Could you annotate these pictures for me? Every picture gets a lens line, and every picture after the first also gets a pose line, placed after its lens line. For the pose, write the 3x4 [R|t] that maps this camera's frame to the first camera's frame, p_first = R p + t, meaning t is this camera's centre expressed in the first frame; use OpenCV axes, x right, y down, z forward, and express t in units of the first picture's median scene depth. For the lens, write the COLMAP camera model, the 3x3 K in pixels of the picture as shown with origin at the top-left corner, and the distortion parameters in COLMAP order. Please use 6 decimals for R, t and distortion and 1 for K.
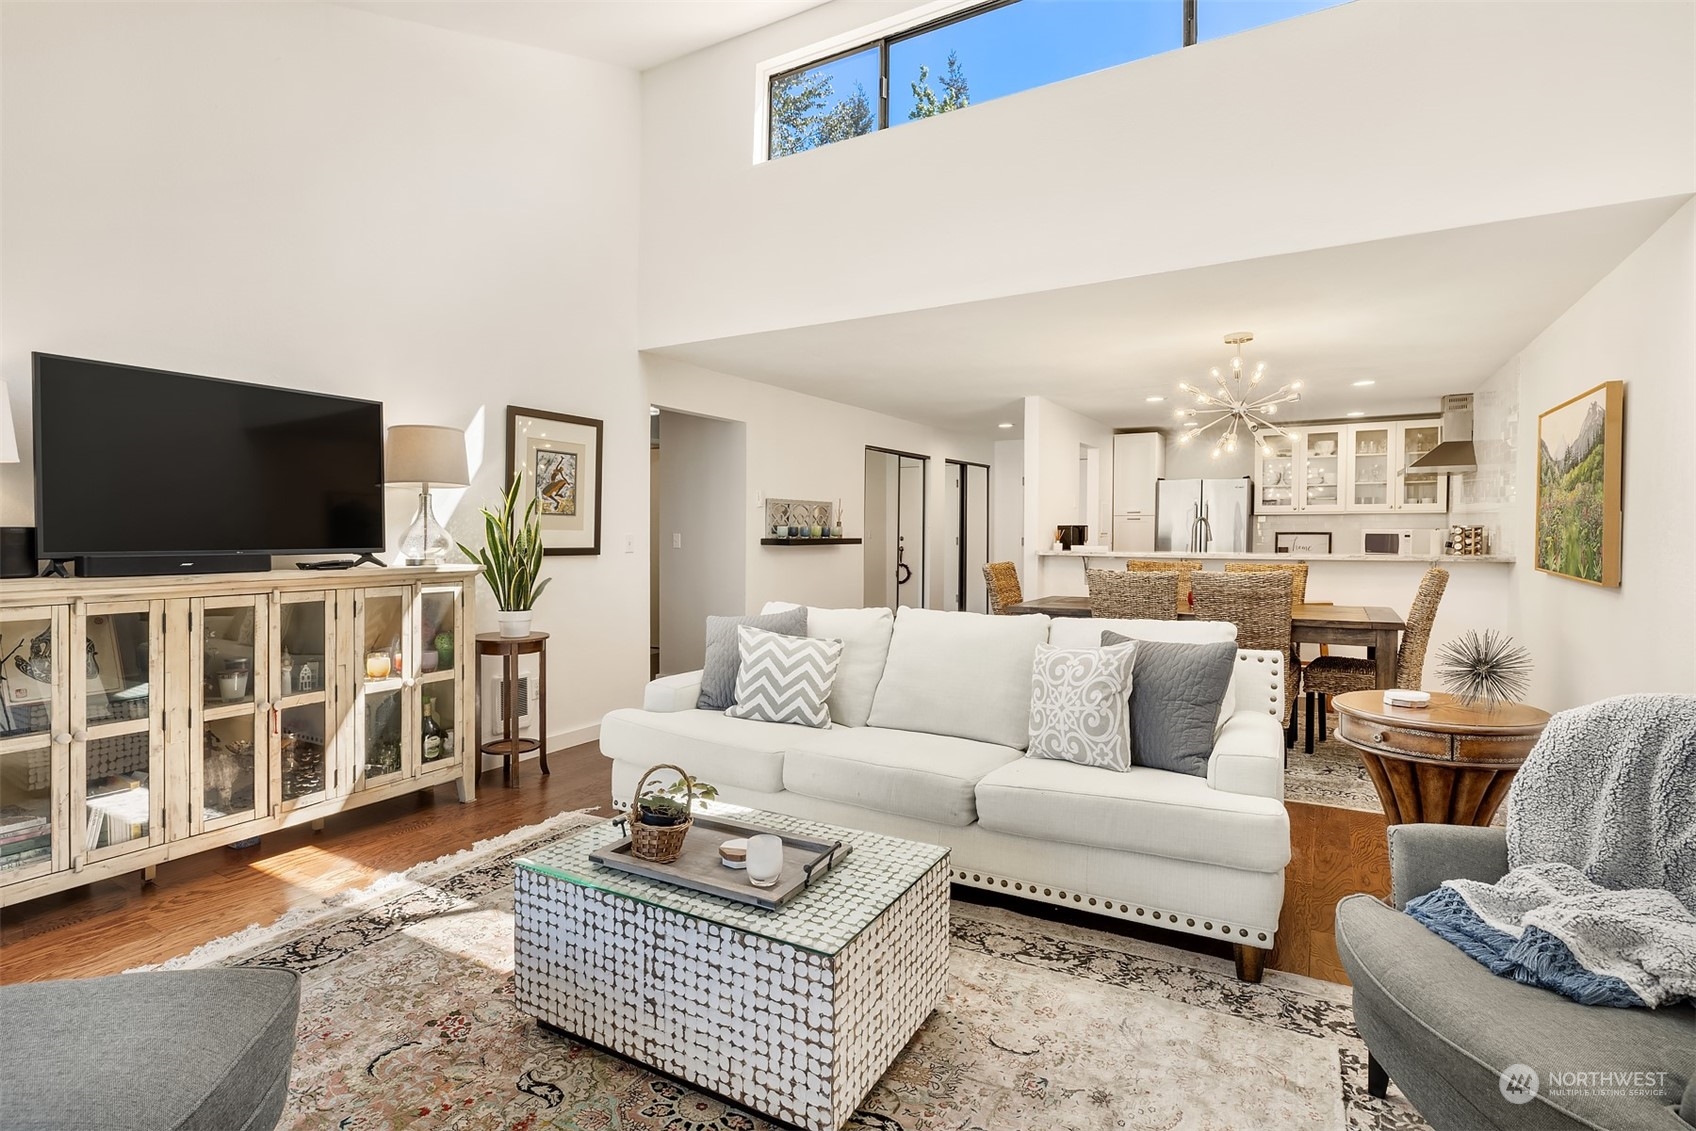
lens RADIAL K [[843.3, 0, 842.0], [0, 843.3, 542.0], [0, 0, 1]] dist [-0.005443, -0.001008]
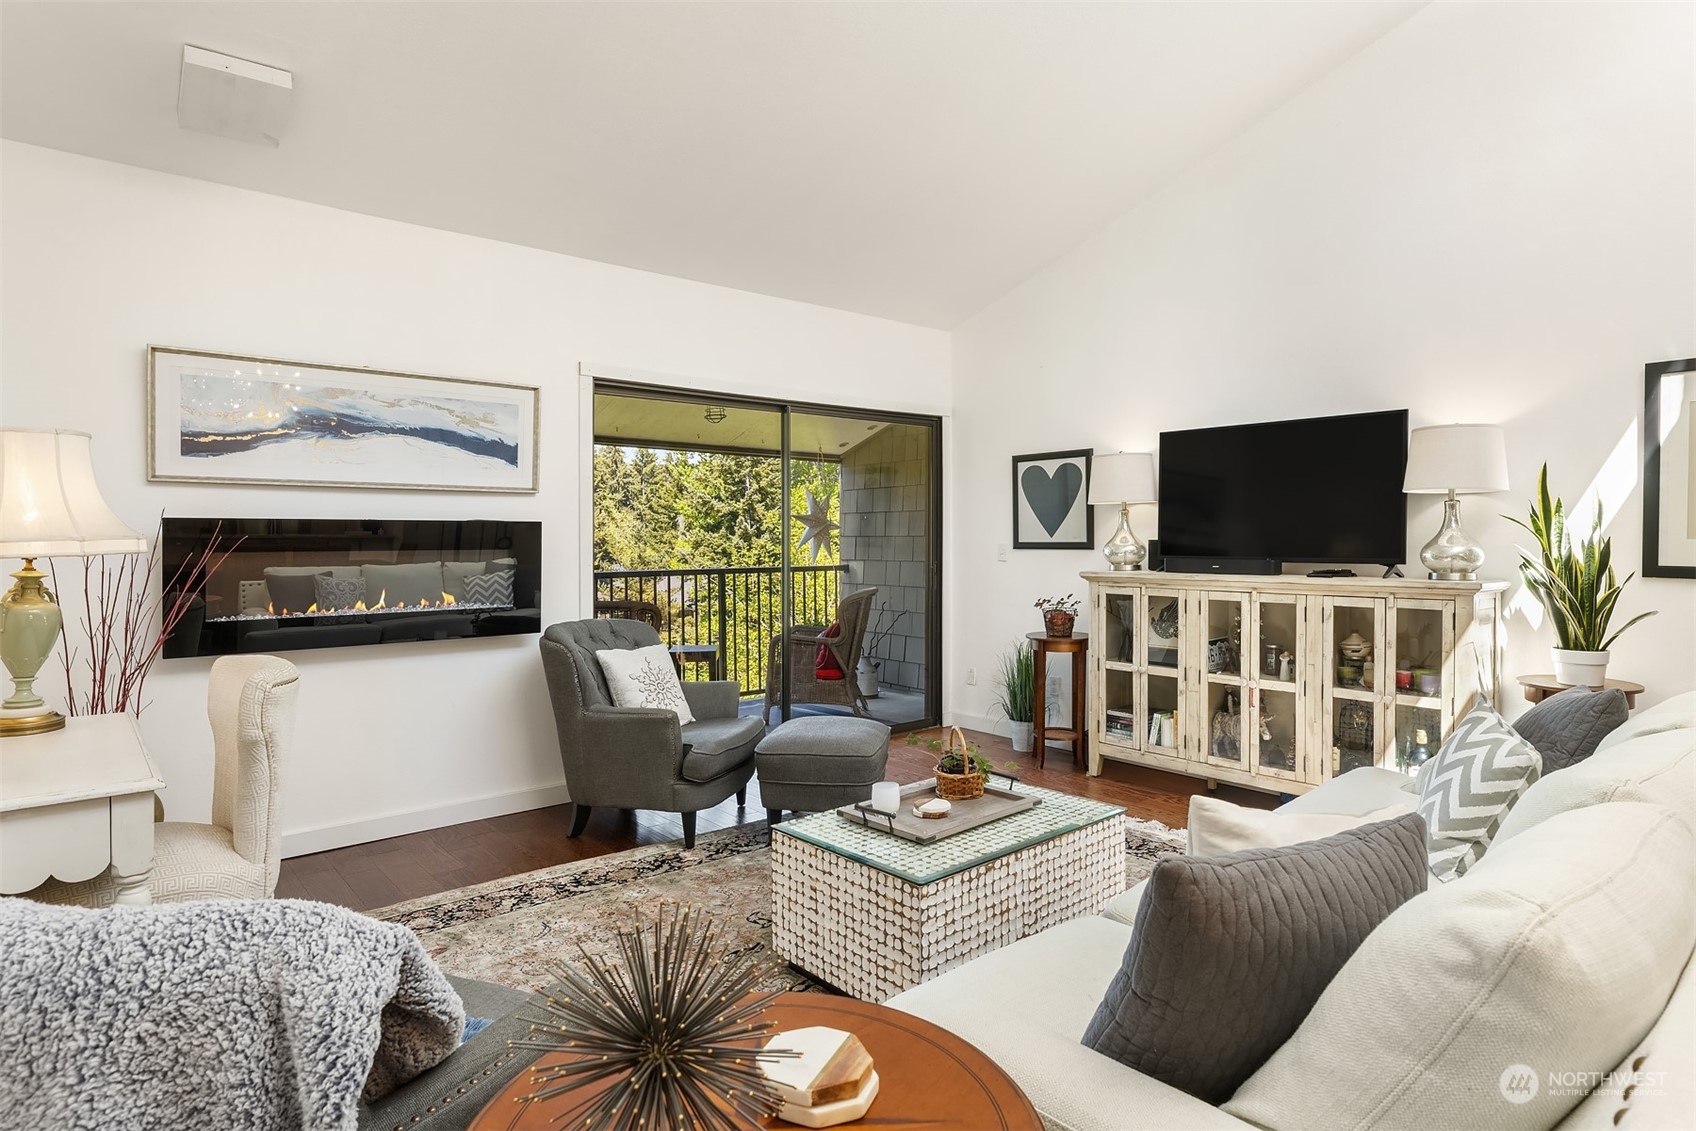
lens RADIAL K [[937.9, 0, 848.0], [0, 937.9, 565.5], [0, 0, 1]] dist [-0.019922, -0.000005]
pose [[-0.330707, 0.033128, -0.943152, 0.813677], [-0.001043, 0.999370, 0.035469, -0.026979], [0.943733, 0.012714, -0.330464, 0.891121]]
